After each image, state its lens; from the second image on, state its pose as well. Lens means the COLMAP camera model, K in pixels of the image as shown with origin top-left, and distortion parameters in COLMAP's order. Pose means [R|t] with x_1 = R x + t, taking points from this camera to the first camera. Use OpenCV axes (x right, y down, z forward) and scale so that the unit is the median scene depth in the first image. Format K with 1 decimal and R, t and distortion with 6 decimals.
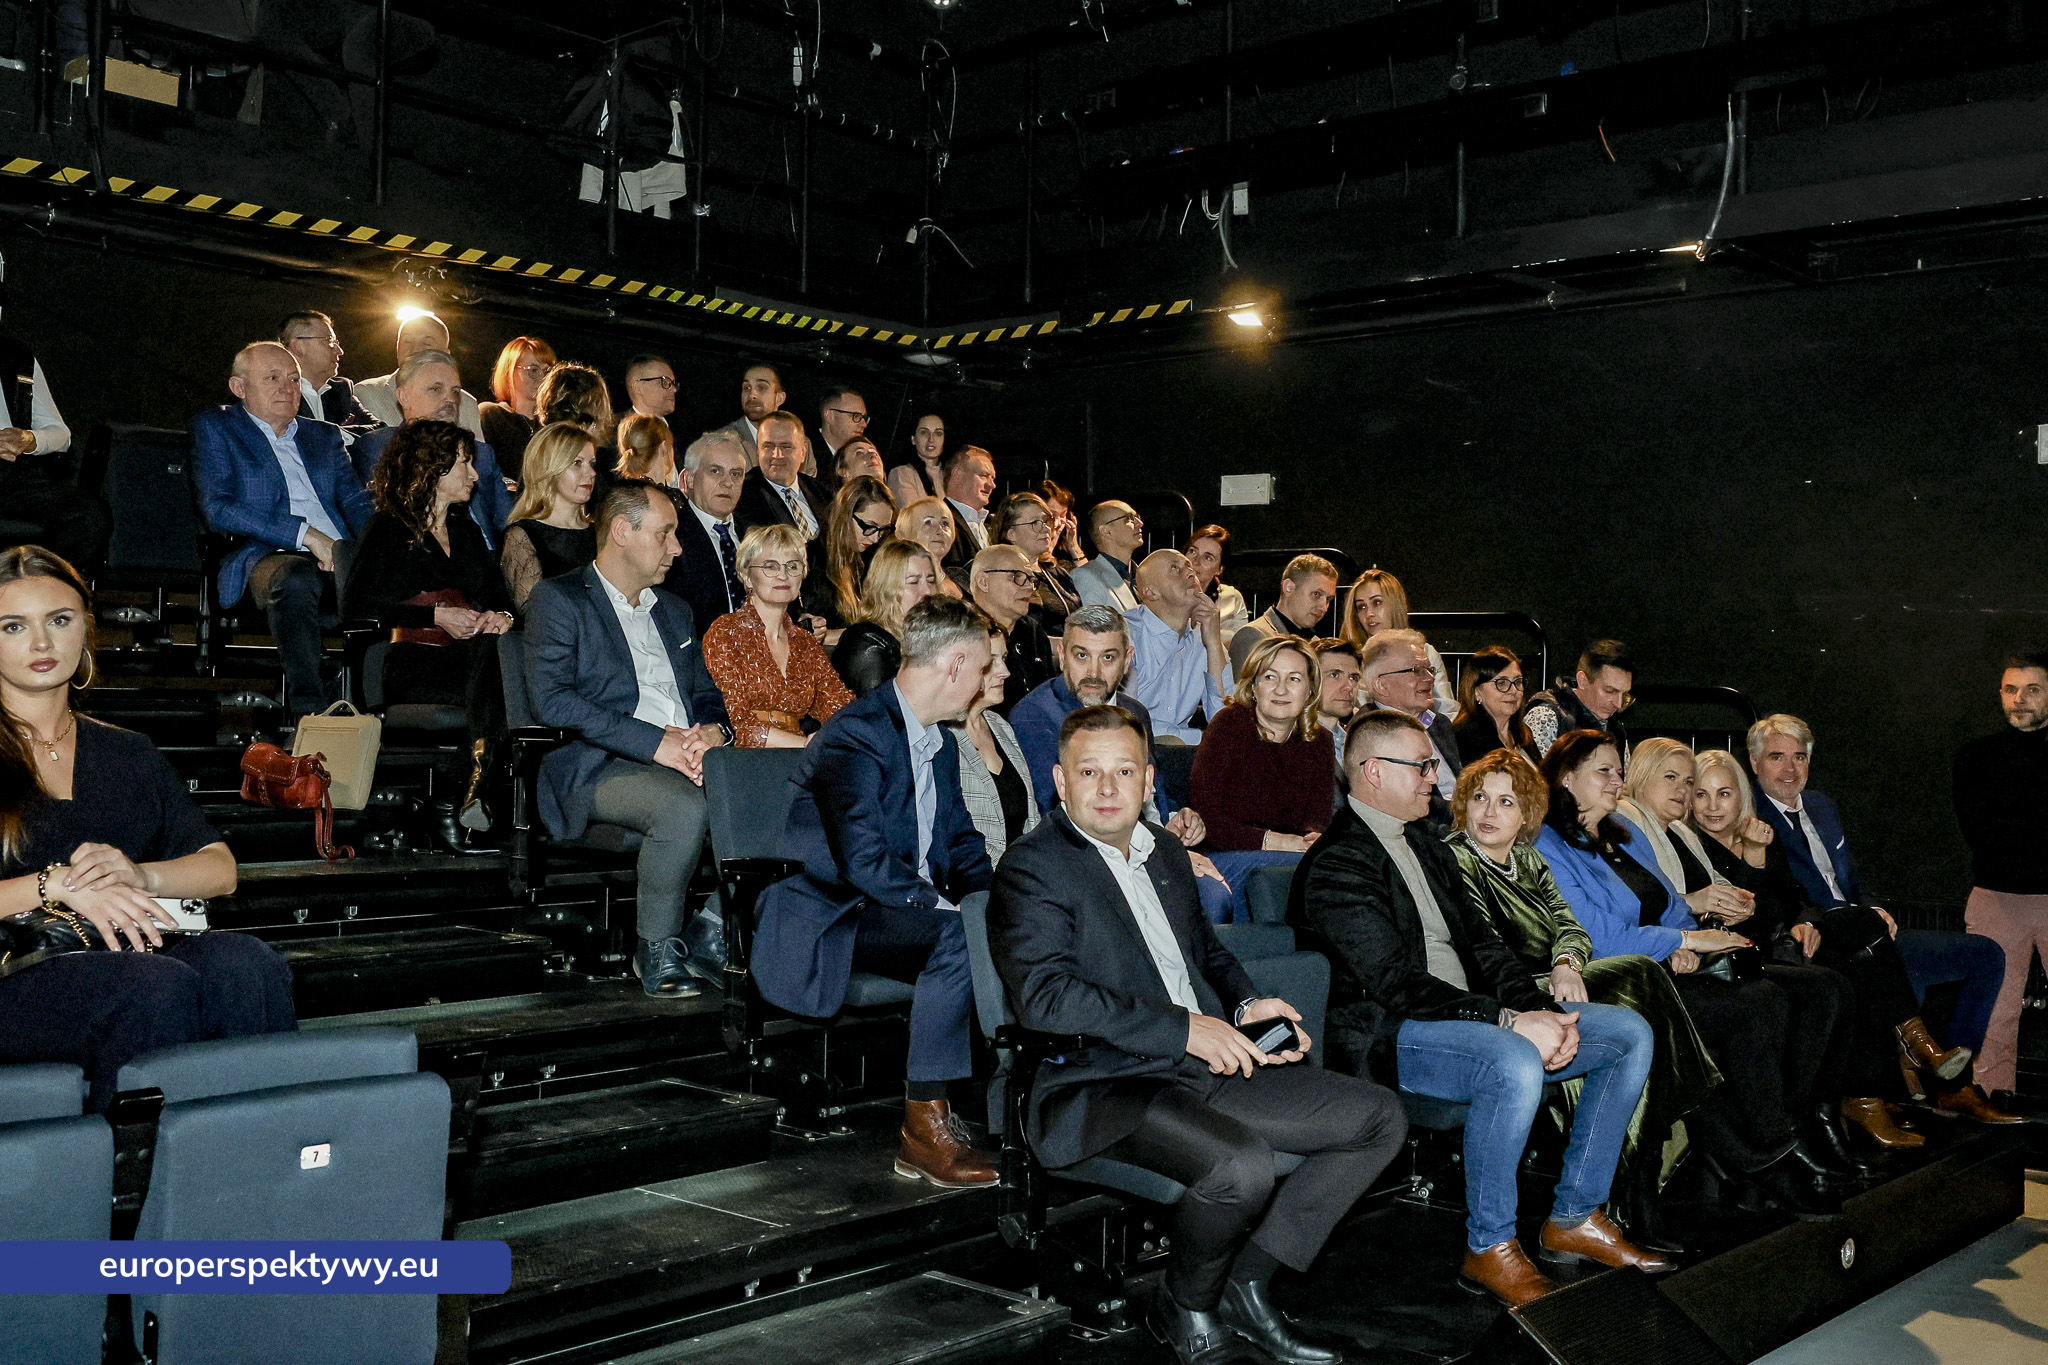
lens RADIAL K [[2049.2, 0, 1105.7], [0, 2049.2, 653.6], [0, 0, 1]] dist [0.013745, -0.018557]
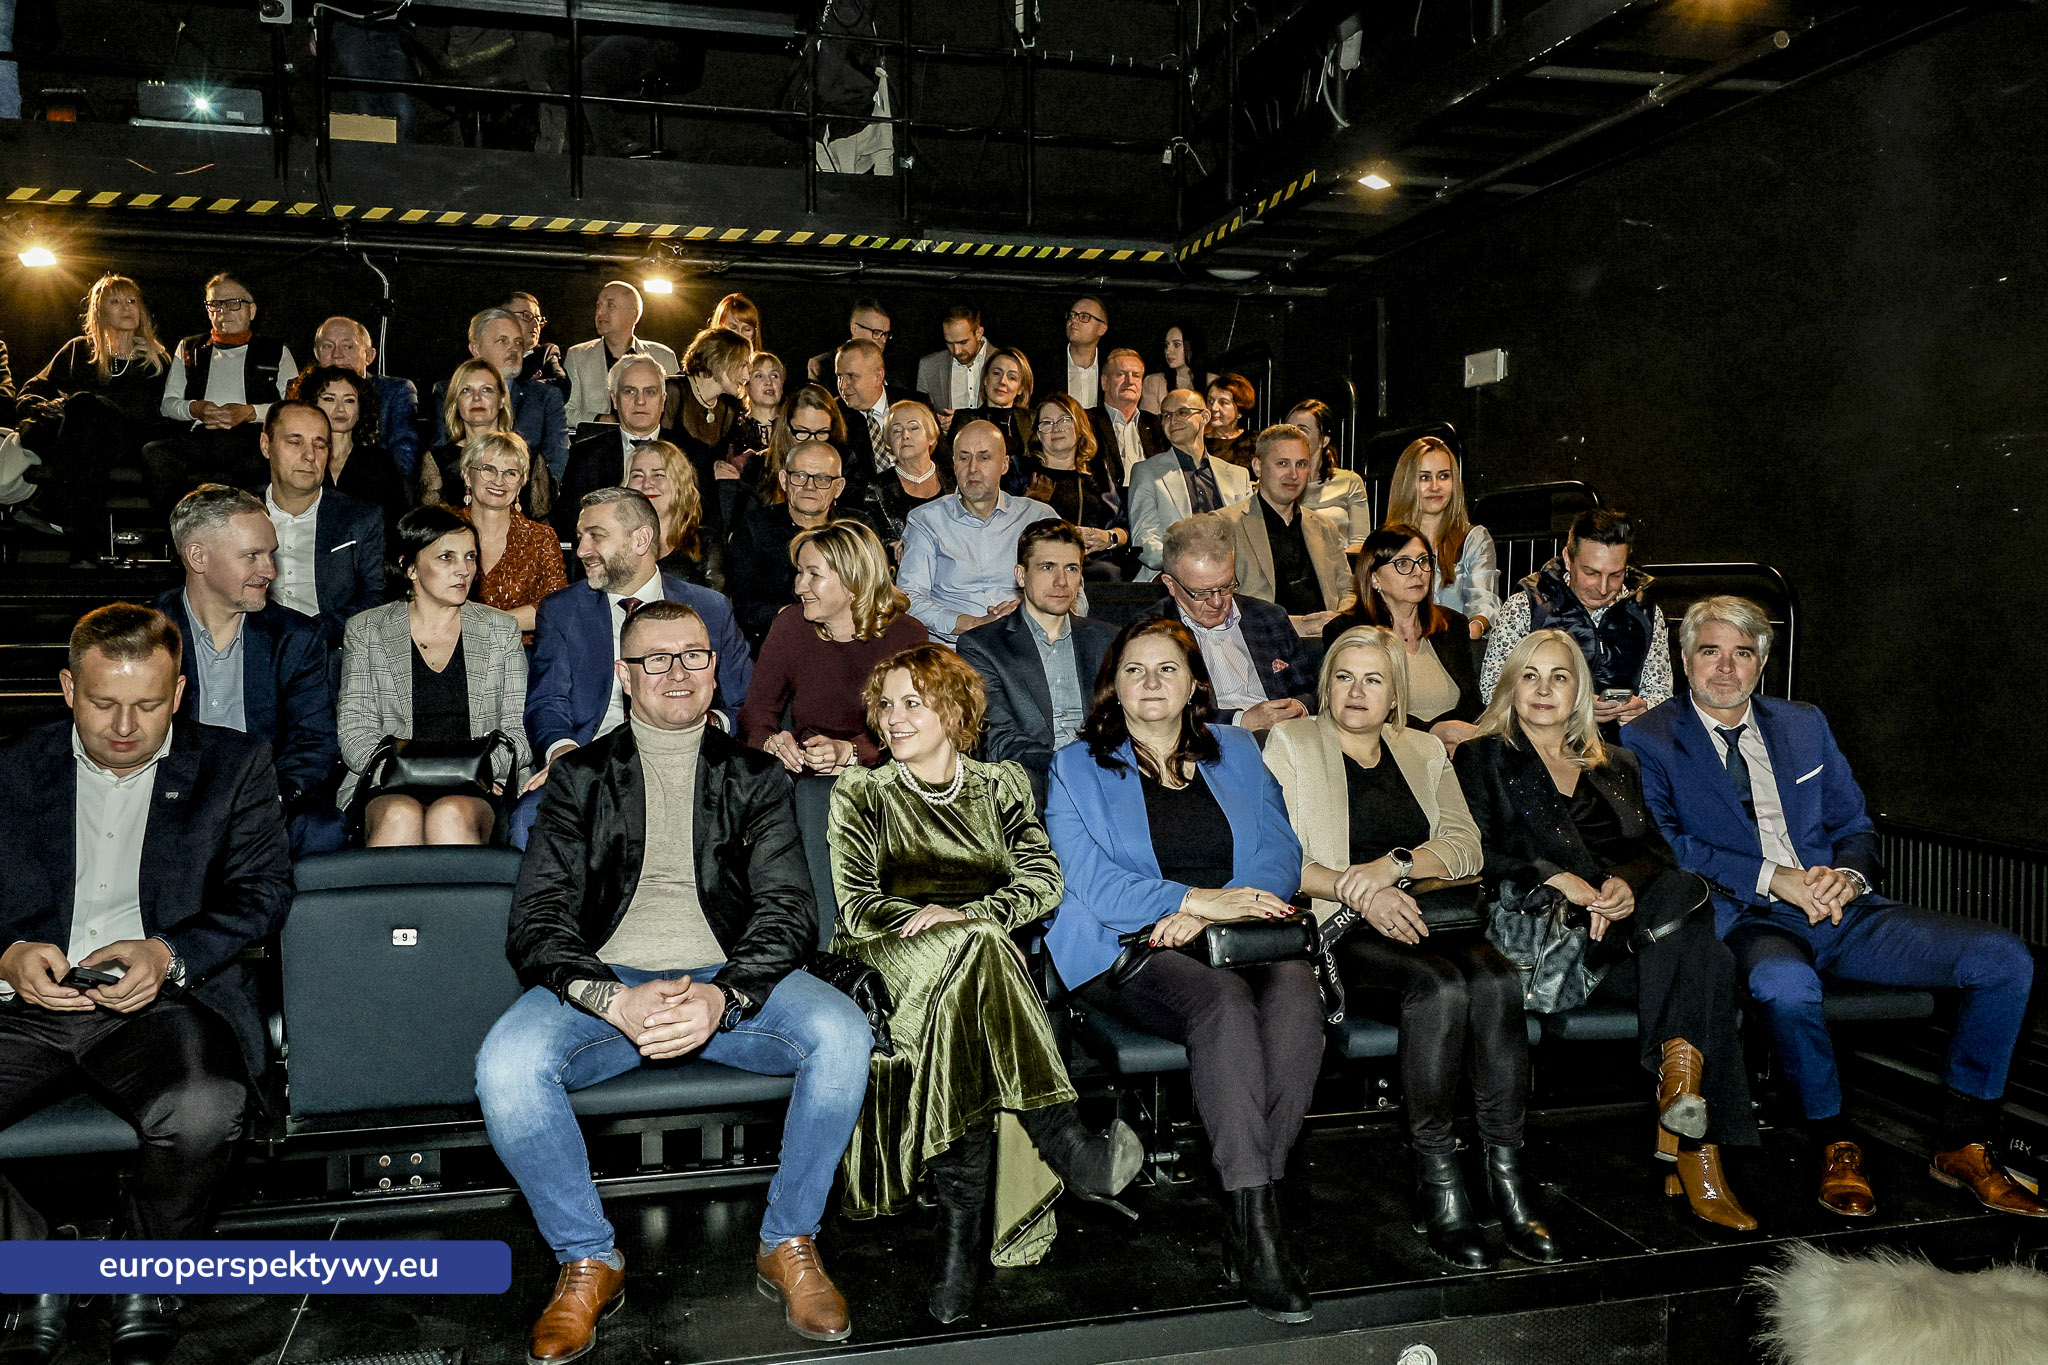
lens RADIAL K [[1607.6, 0, 1024.8], [0, 1607.6, 641.4], [0, 0, 1]] dist [-0.011195, -0.006723]
pose [[0.824281, -0.002403, -0.566176, 0.353154], [0.025528, 0.999132, 0.032925, 0.017331], [0.565606, -0.041593, 0.823626, 0.310563]]
